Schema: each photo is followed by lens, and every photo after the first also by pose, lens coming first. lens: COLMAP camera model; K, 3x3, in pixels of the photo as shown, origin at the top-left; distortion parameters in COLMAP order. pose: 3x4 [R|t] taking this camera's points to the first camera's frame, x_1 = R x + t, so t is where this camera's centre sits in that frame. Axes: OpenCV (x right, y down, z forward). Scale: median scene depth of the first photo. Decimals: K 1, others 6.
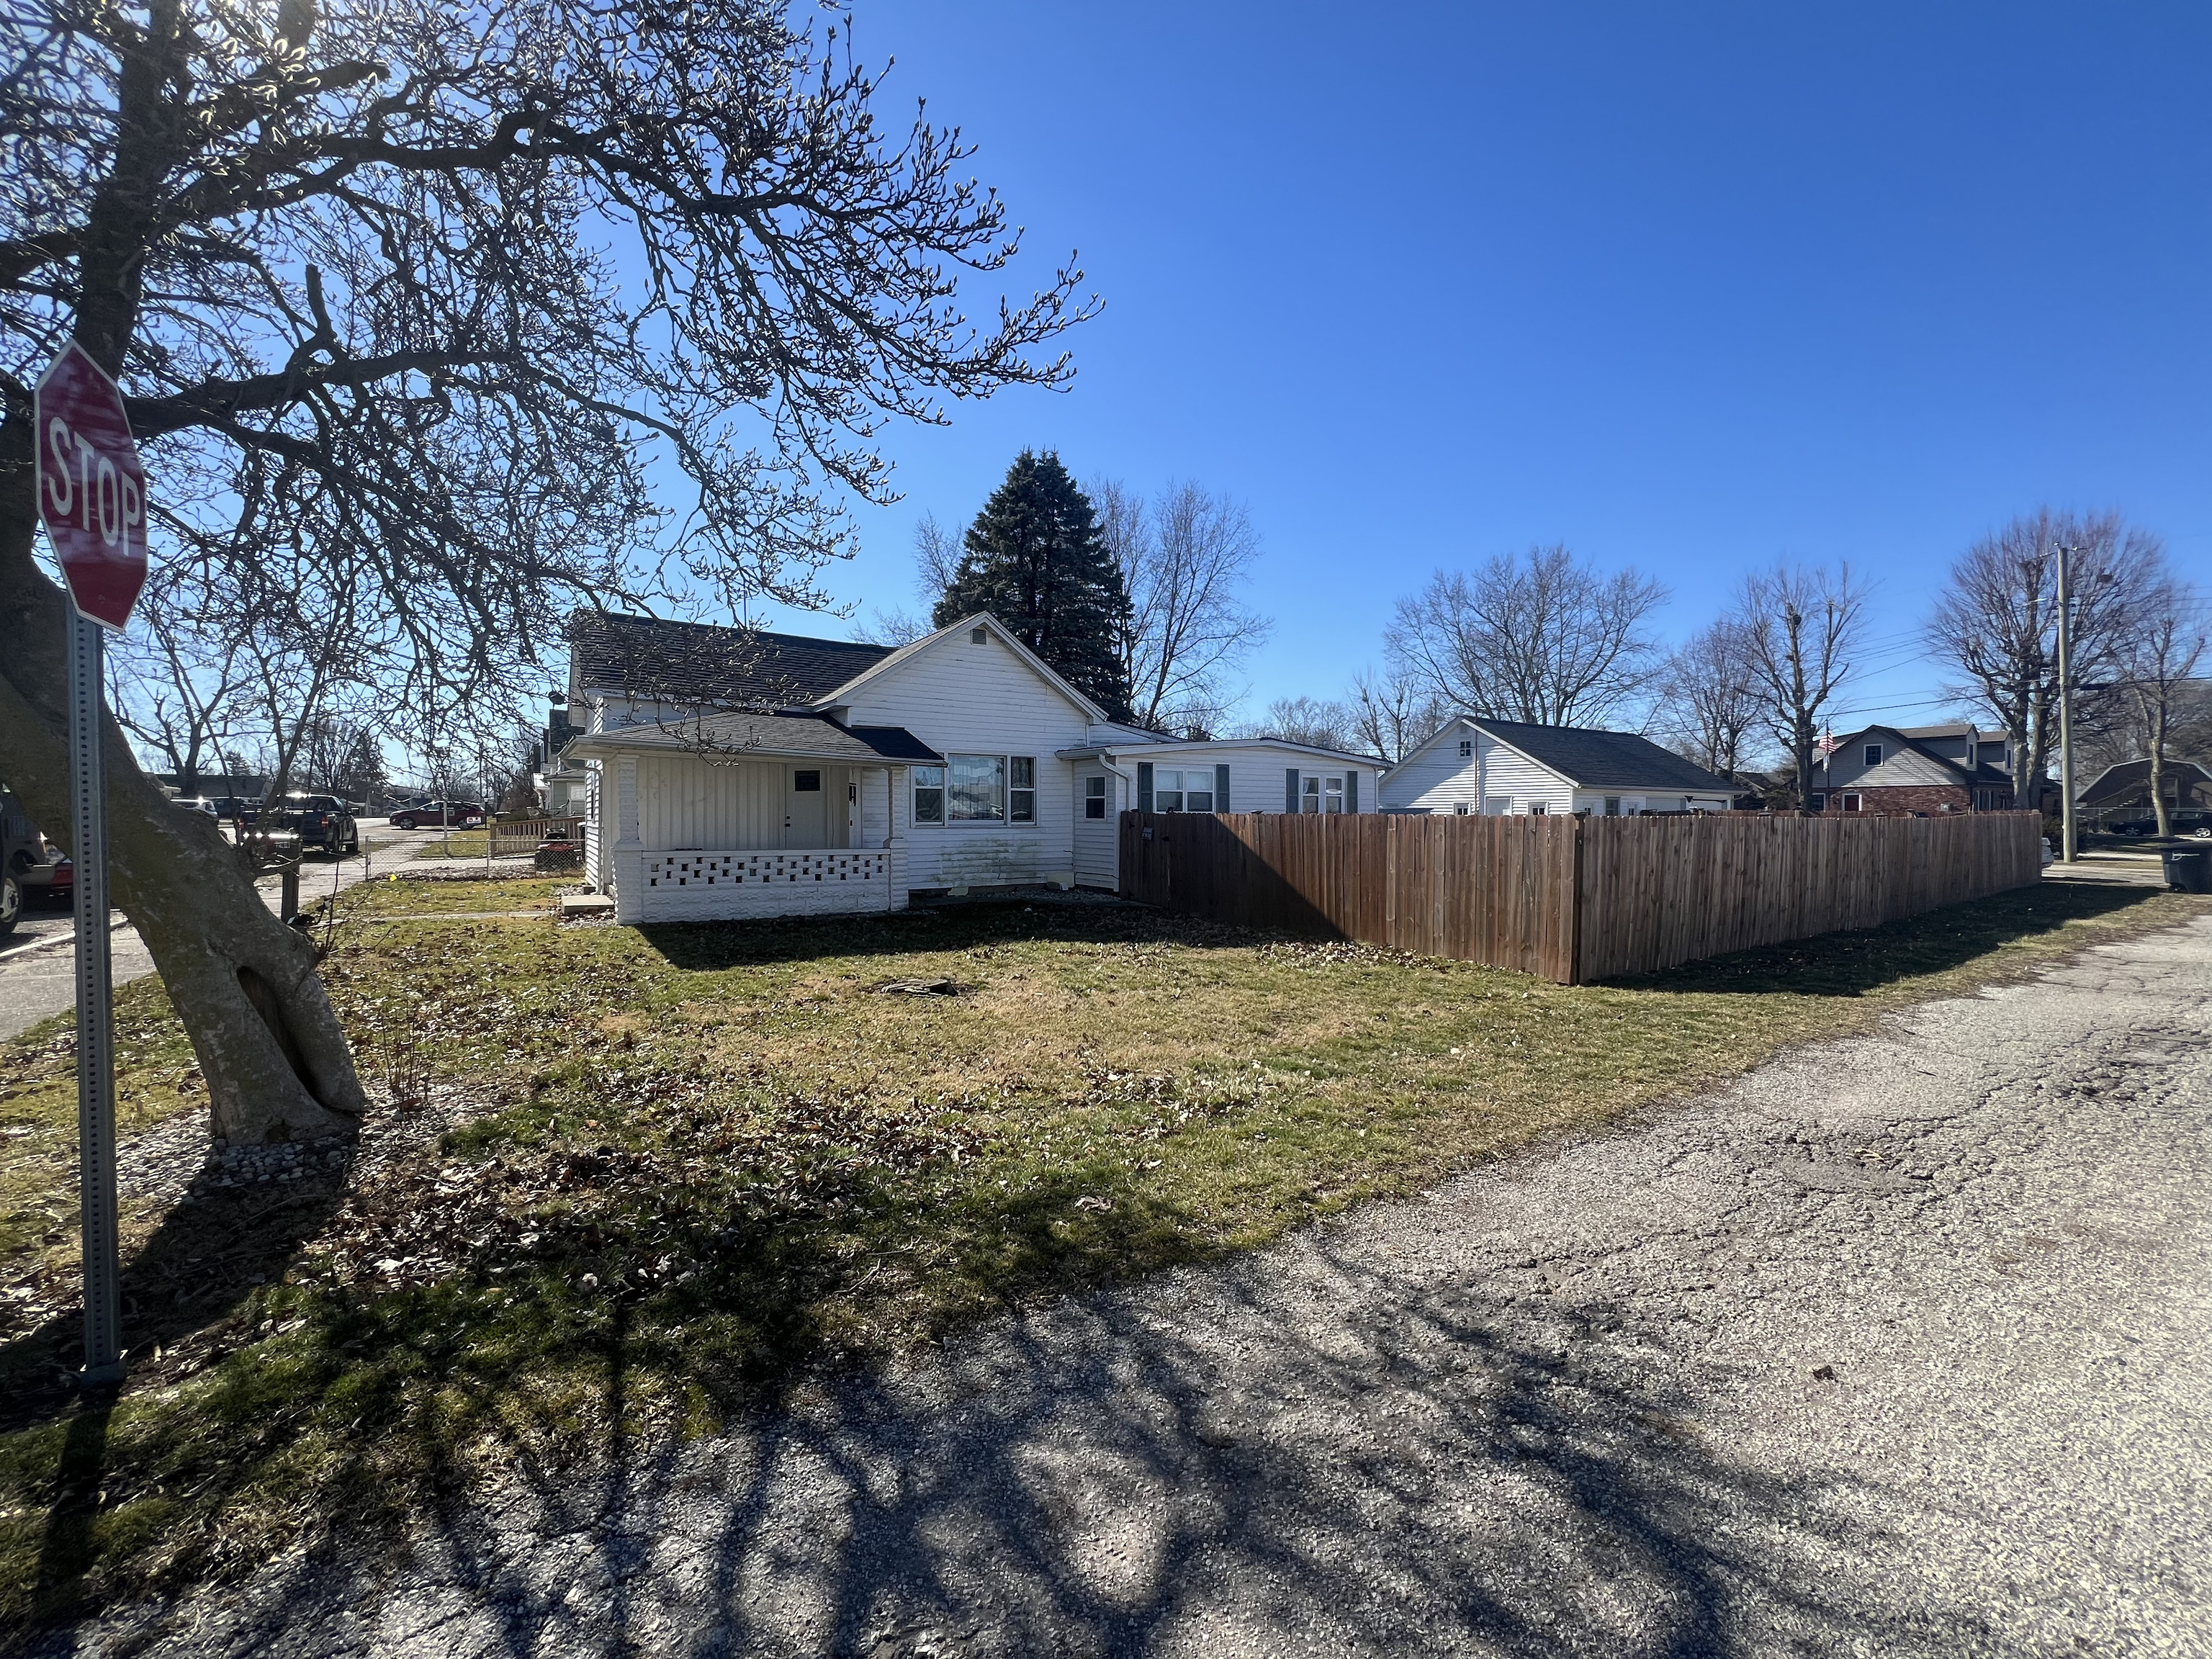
lens RADIAL K [[876.0, 0, 1098.4], [0, 876.0, 845.4], [0, 0, 1]] dist [0.001284, 0.000033]
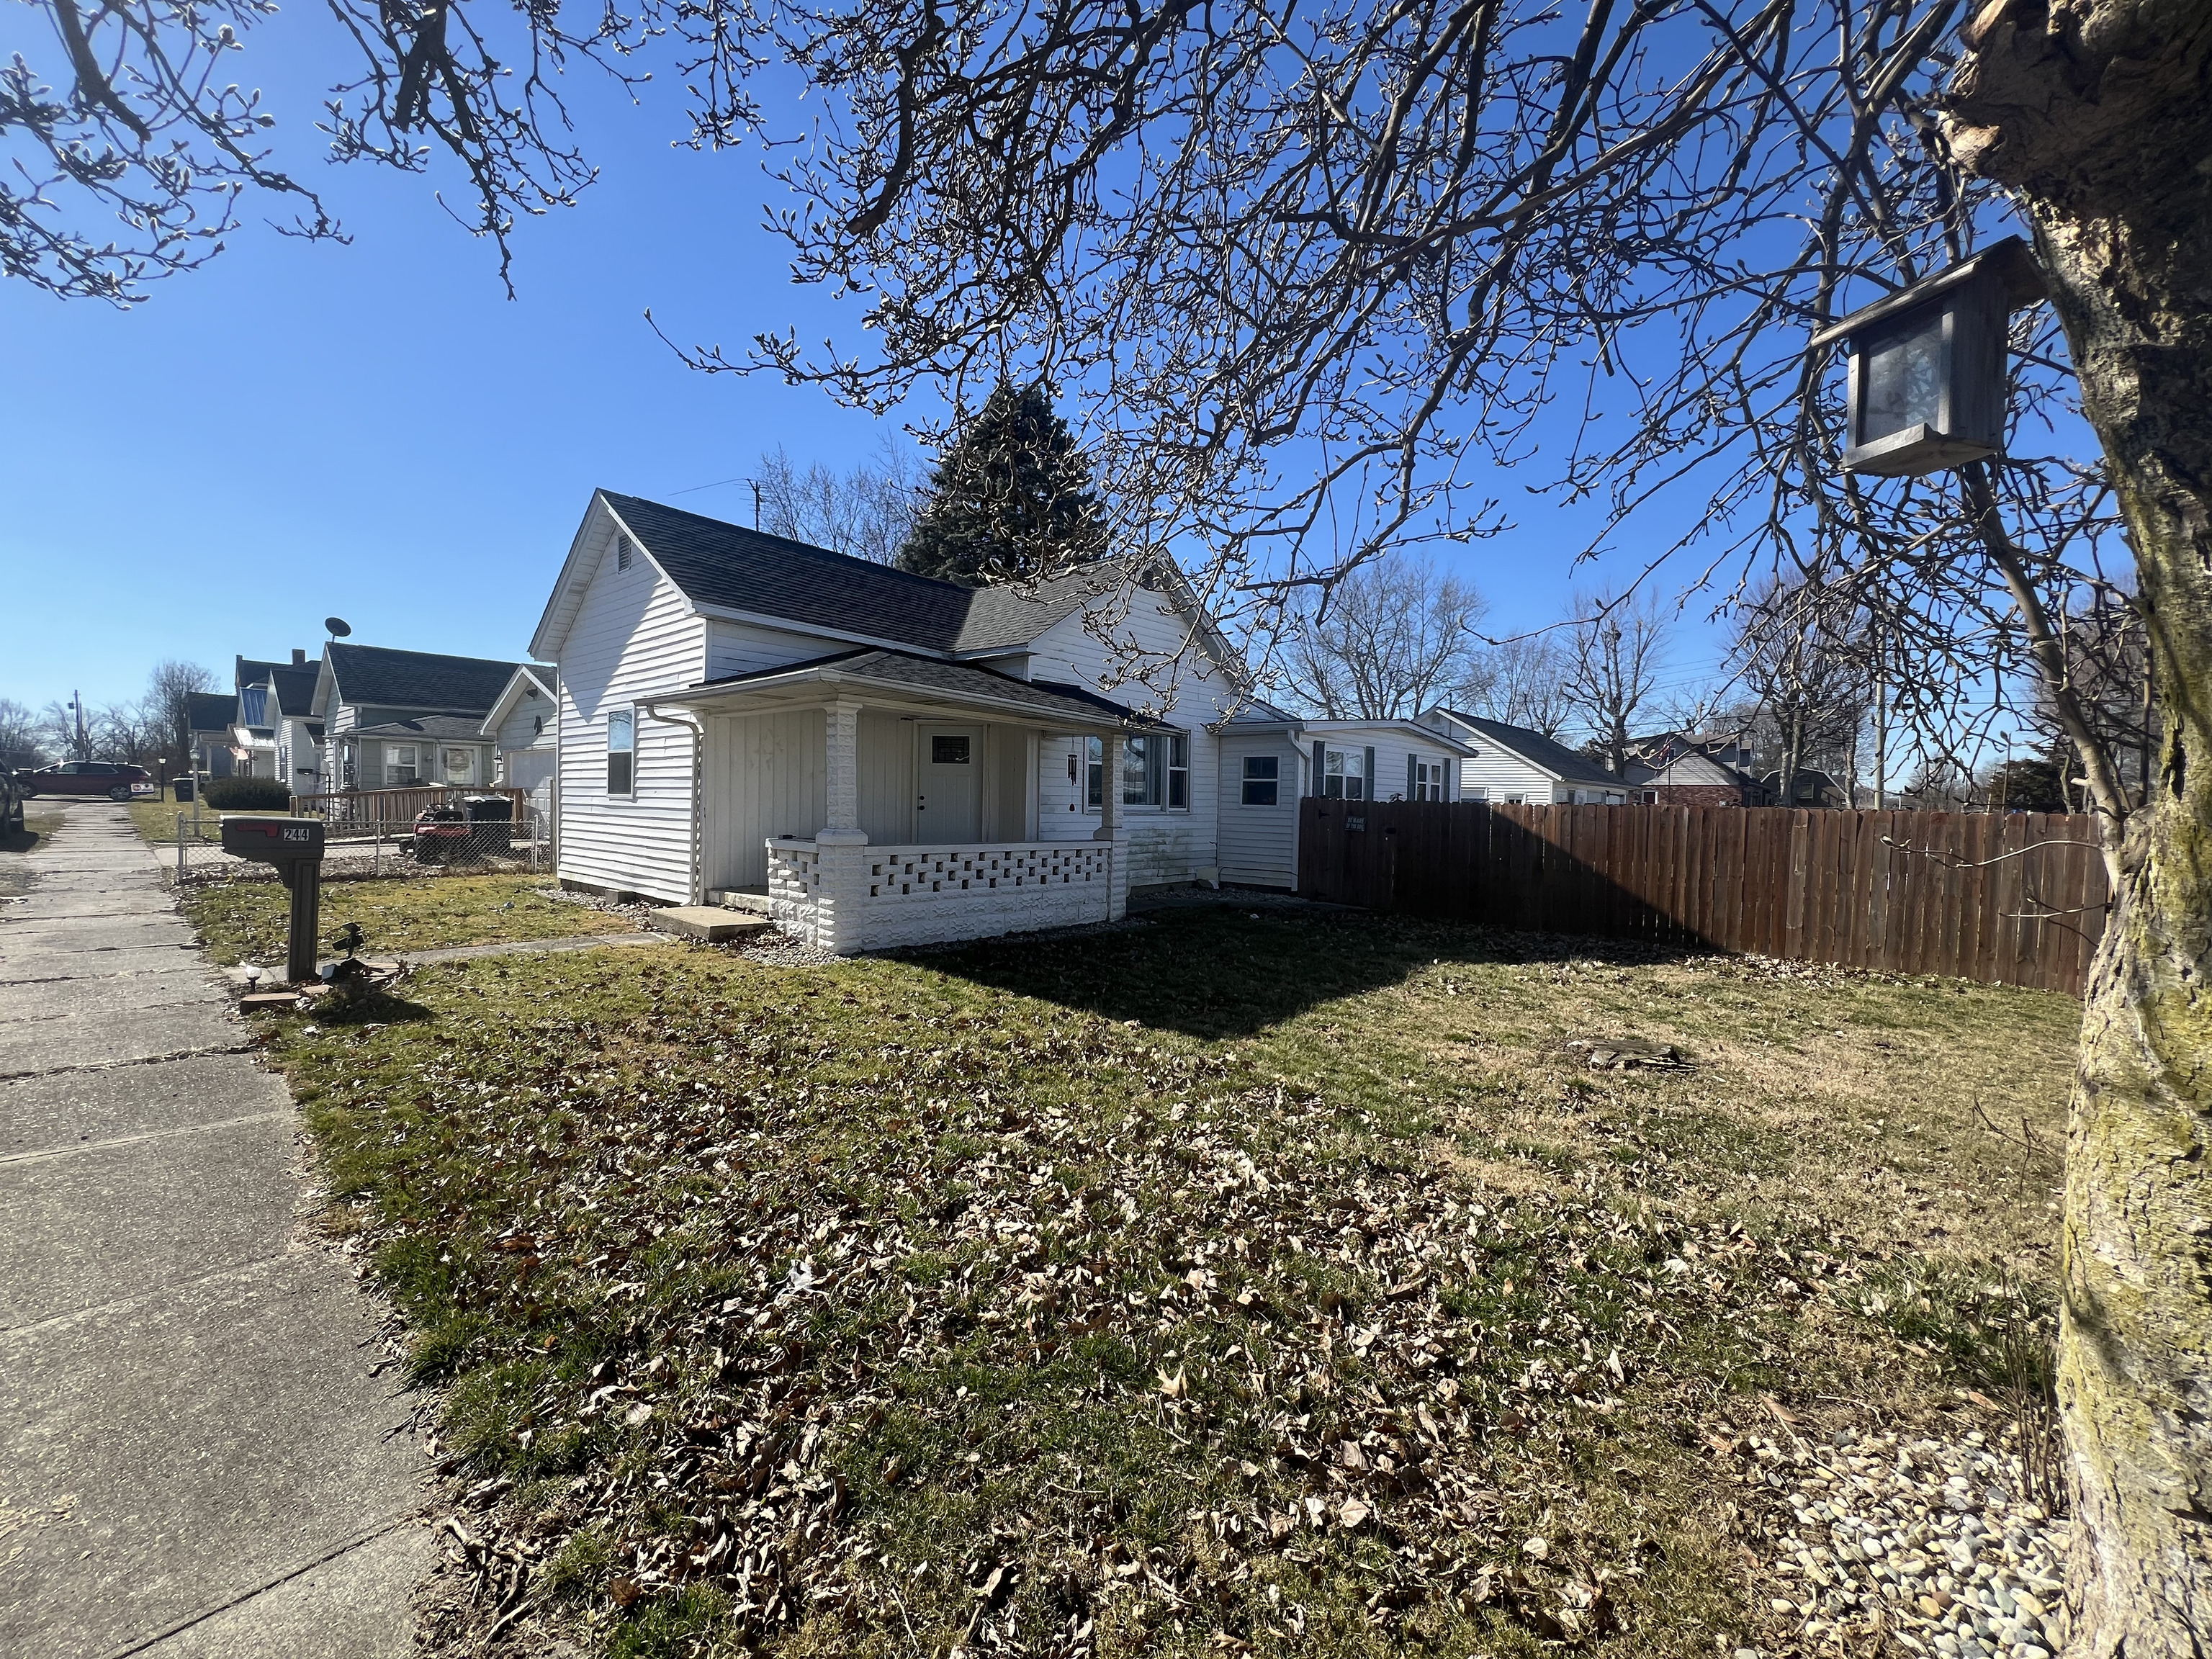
lens RADIAL K [[876.0, 0, 1111.6], [0, 876.0, 831.5], [0, 0, 1]] dist [0.001284, 0.000033]
pose [[0.964162, 0.008824, 0.265167, -0.360662], [-0.010195, 0.999941, 0.003794, -0.006205], [-0.265118, -0.006362, 0.964195, 0.208495]]
